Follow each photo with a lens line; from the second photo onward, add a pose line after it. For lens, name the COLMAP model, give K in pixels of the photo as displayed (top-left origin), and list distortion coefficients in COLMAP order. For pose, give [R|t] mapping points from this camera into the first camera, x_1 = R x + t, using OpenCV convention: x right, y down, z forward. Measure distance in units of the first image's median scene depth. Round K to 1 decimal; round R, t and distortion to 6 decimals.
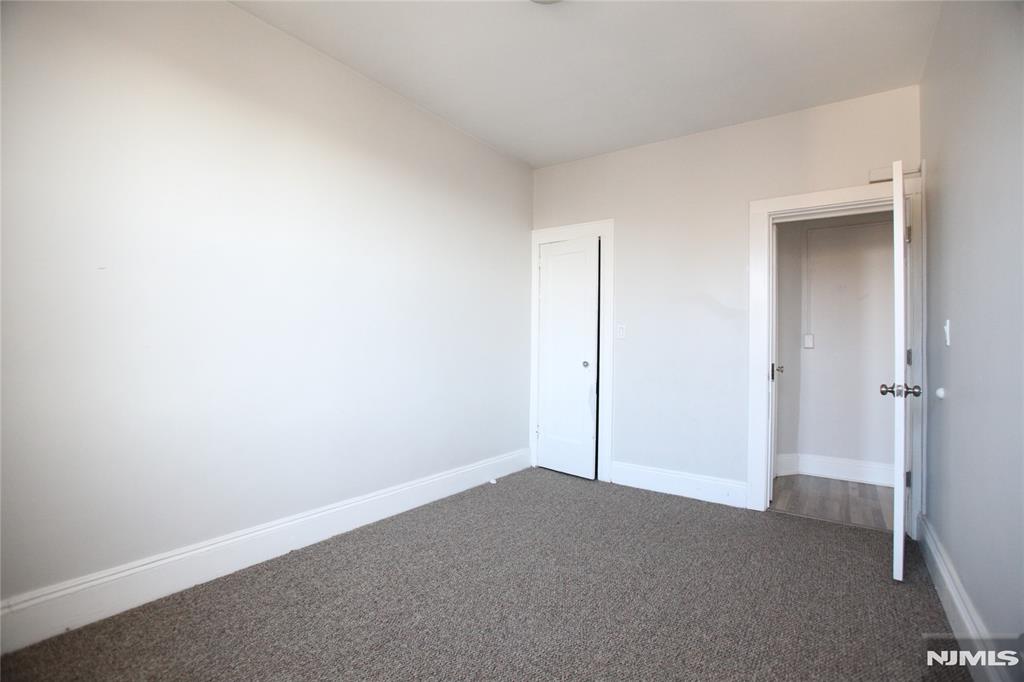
lens RADIAL K [[455.1, 0, 512.0], [0, 455.1, 341.0], [0, 0, 1]] dist [-0.002076, -0.000333]
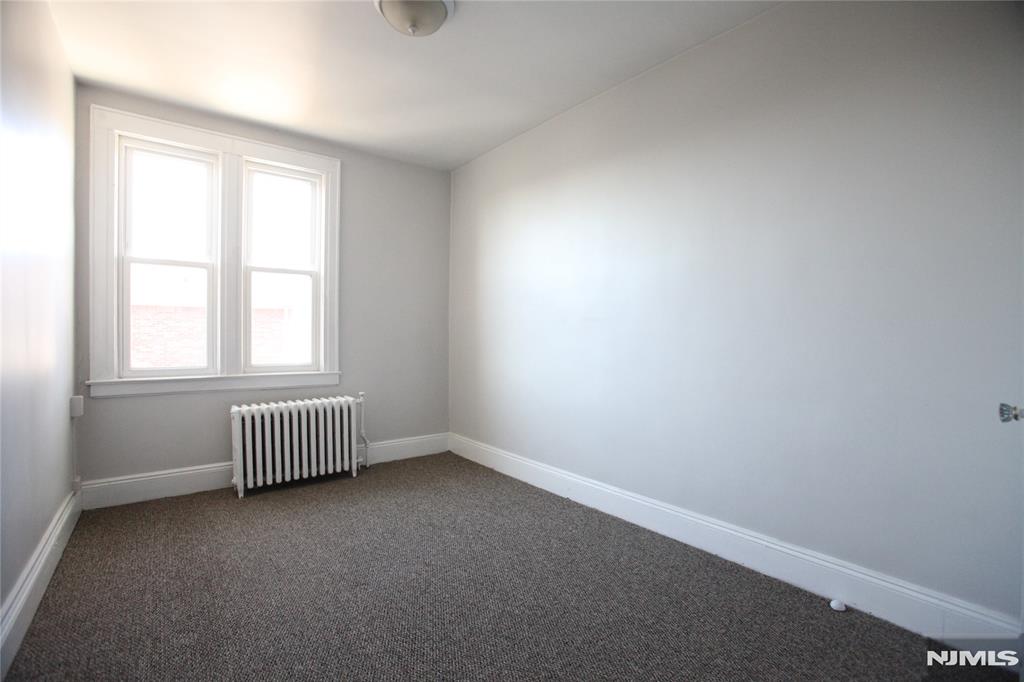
lens RADIAL K [[455.1, 0, 512.0], [0, 455.1, 341.0], [0, 0, 1]] dist [-0.002076, -0.000333]
pose [[-0.271479, -0.032971, -0.961879, 0.816280], [-0.001421, 0.999426, -0.033857, 0.045324], [0.962443, -0.007825, -0.271370, 1.154452]]
